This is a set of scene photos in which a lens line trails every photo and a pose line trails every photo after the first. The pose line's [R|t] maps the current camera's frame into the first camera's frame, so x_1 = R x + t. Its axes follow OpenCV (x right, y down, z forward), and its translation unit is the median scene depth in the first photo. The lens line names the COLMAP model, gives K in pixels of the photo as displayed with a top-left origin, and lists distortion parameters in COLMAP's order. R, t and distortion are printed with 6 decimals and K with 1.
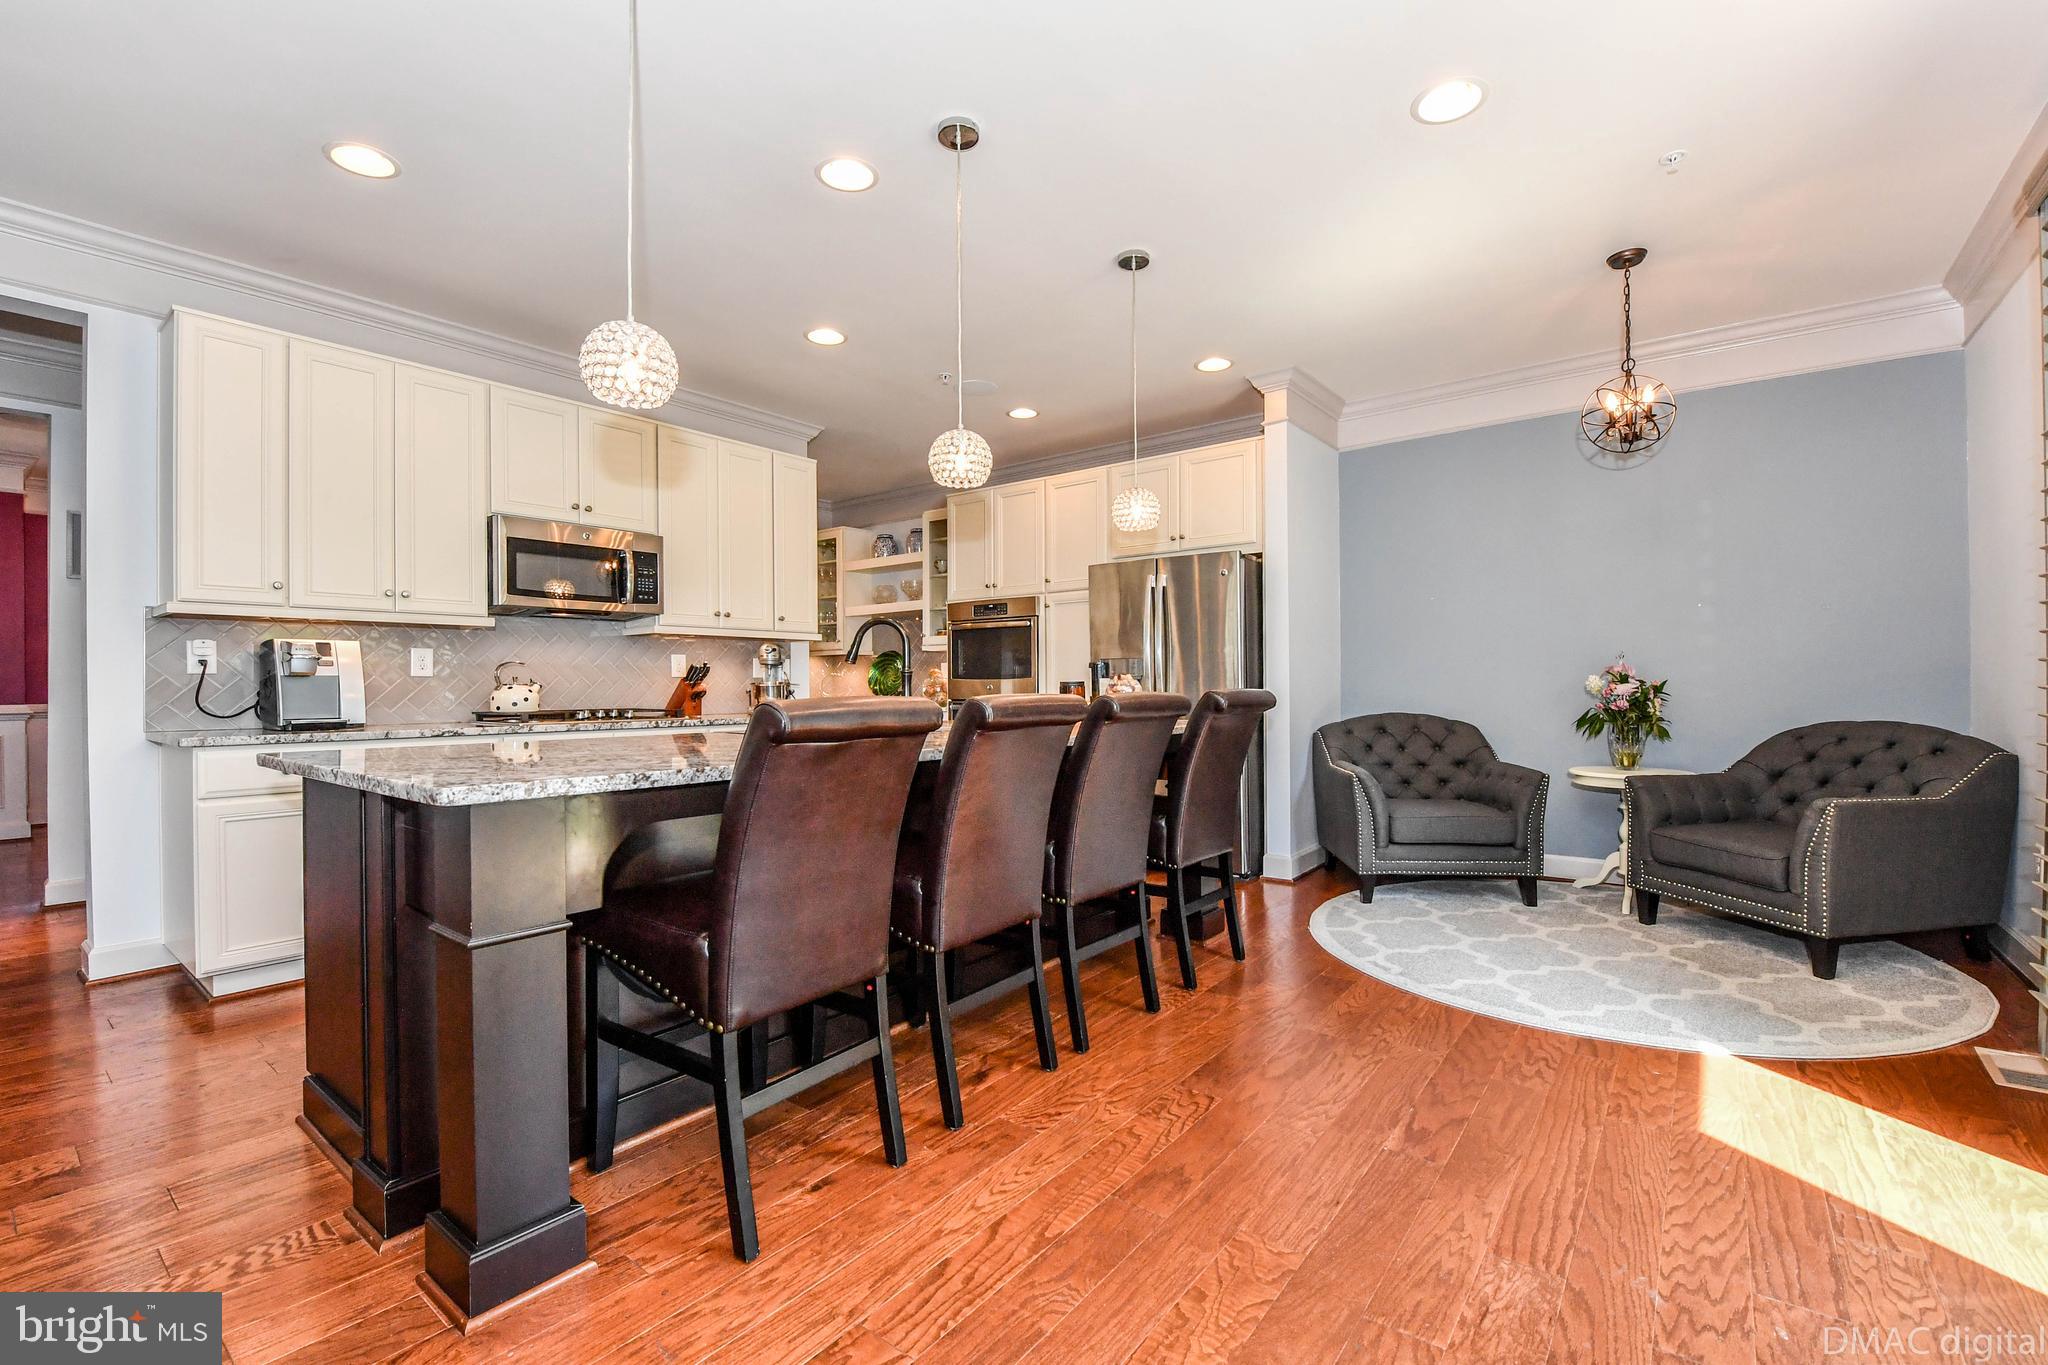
lens RADIAL K [[884.3, 0, 1020.6], [0, 884.3, 685.8], [0, 0, 1]] dist [-0.019463, -0.001192]
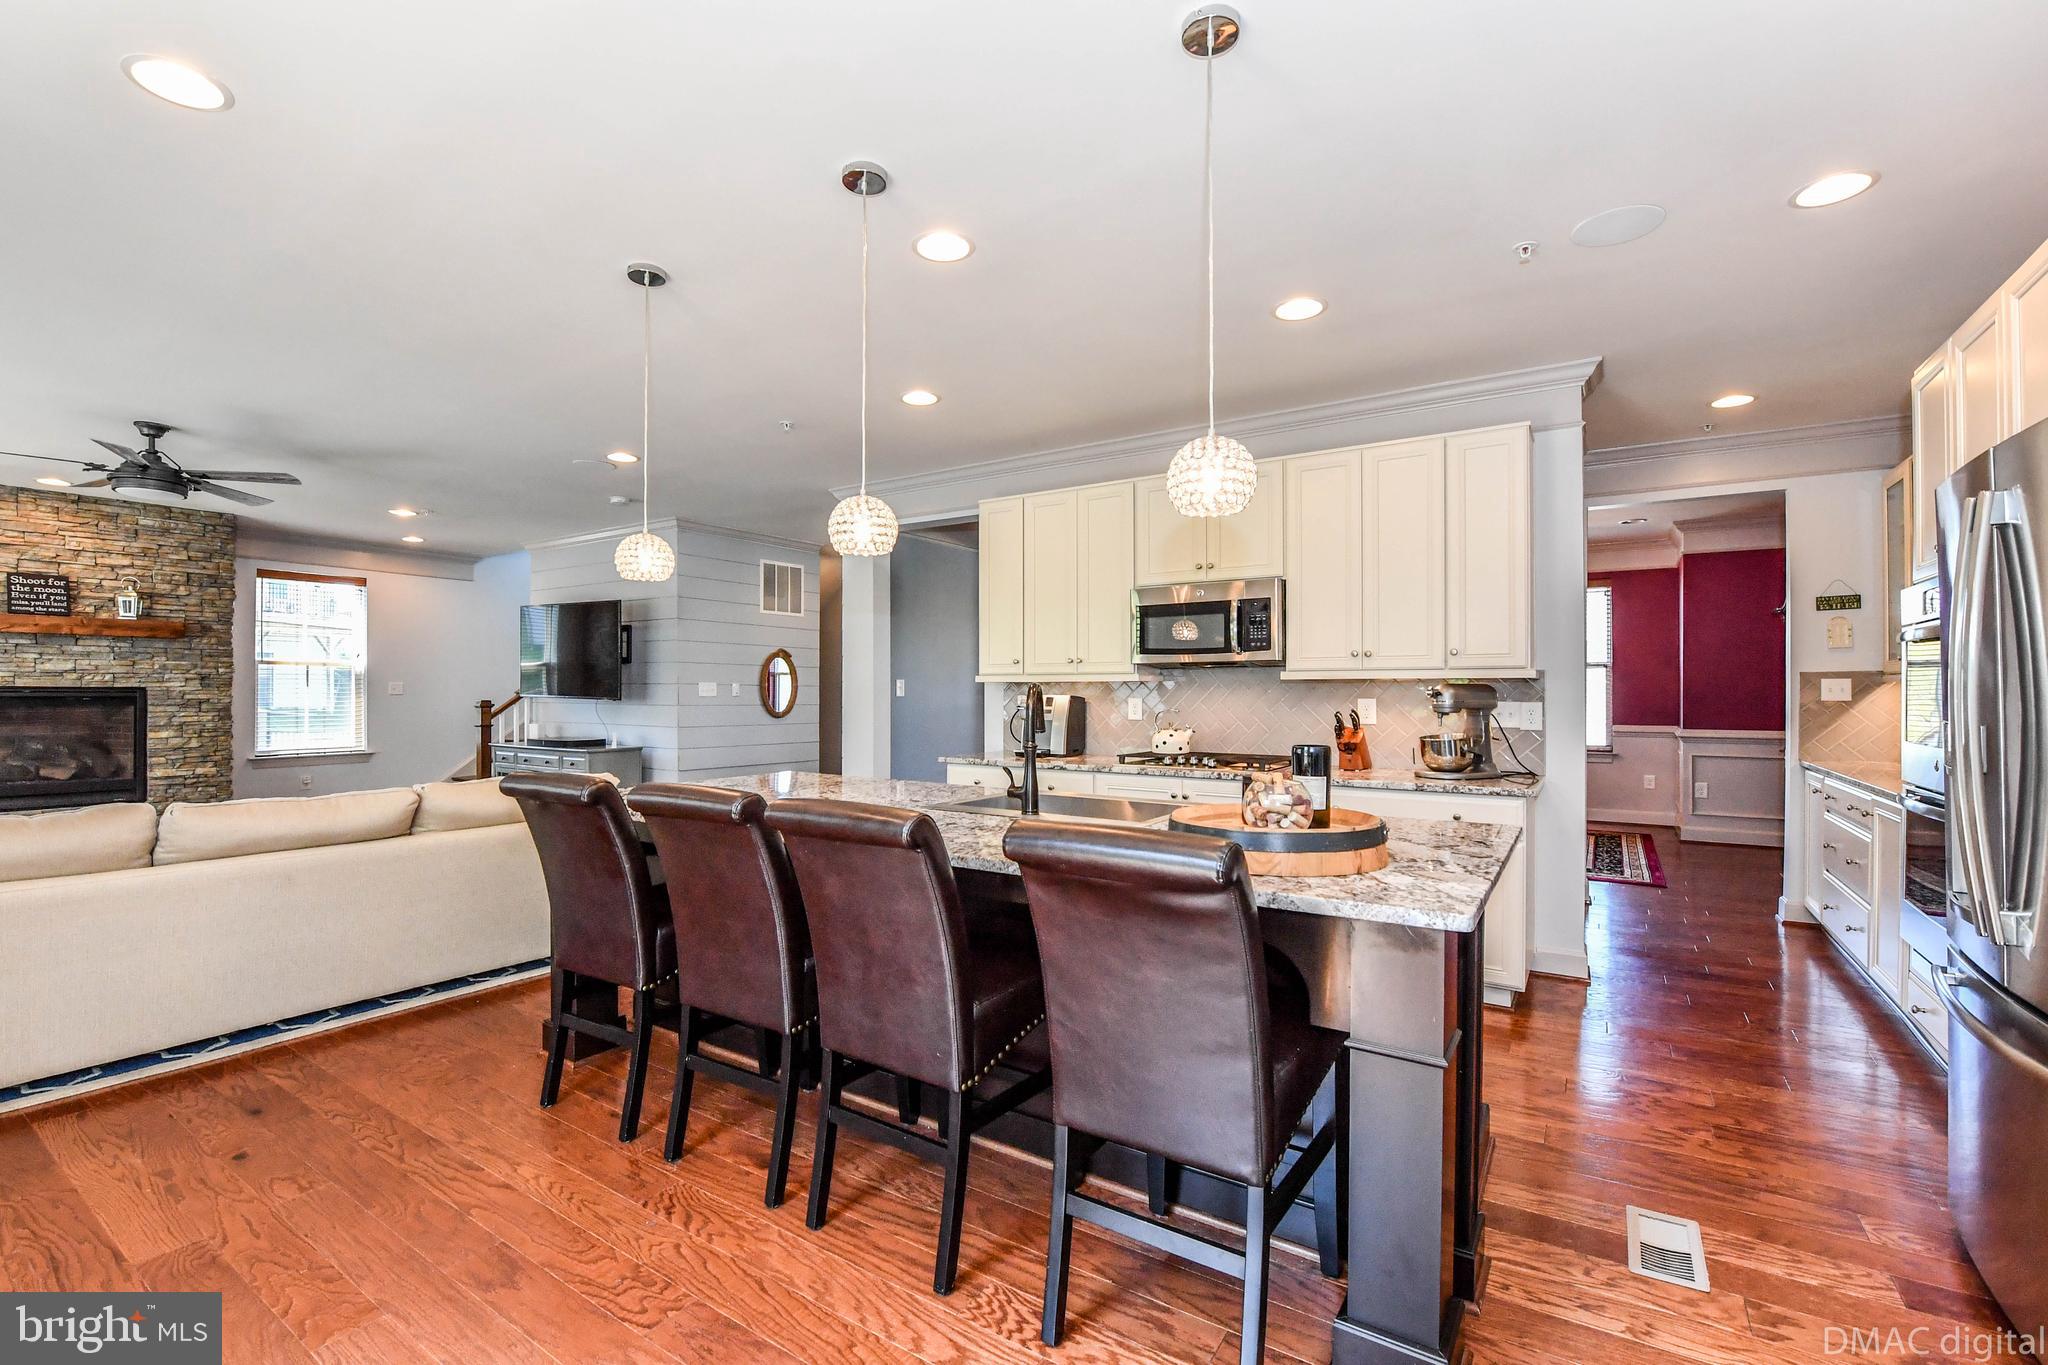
lens RADIAL K [[884.3, 0, 1020.6], [0, 884.3, 685.8], [0, 0, 1]] dist [-0.019463, -0.001192]
pose [[0.083424, 0.003924, -0.996506, 0.682126], [-0.002417, 0.999990, 0.003735, -0.073774], [0.996511, 0.002097, 0.083433, 0.843954]]
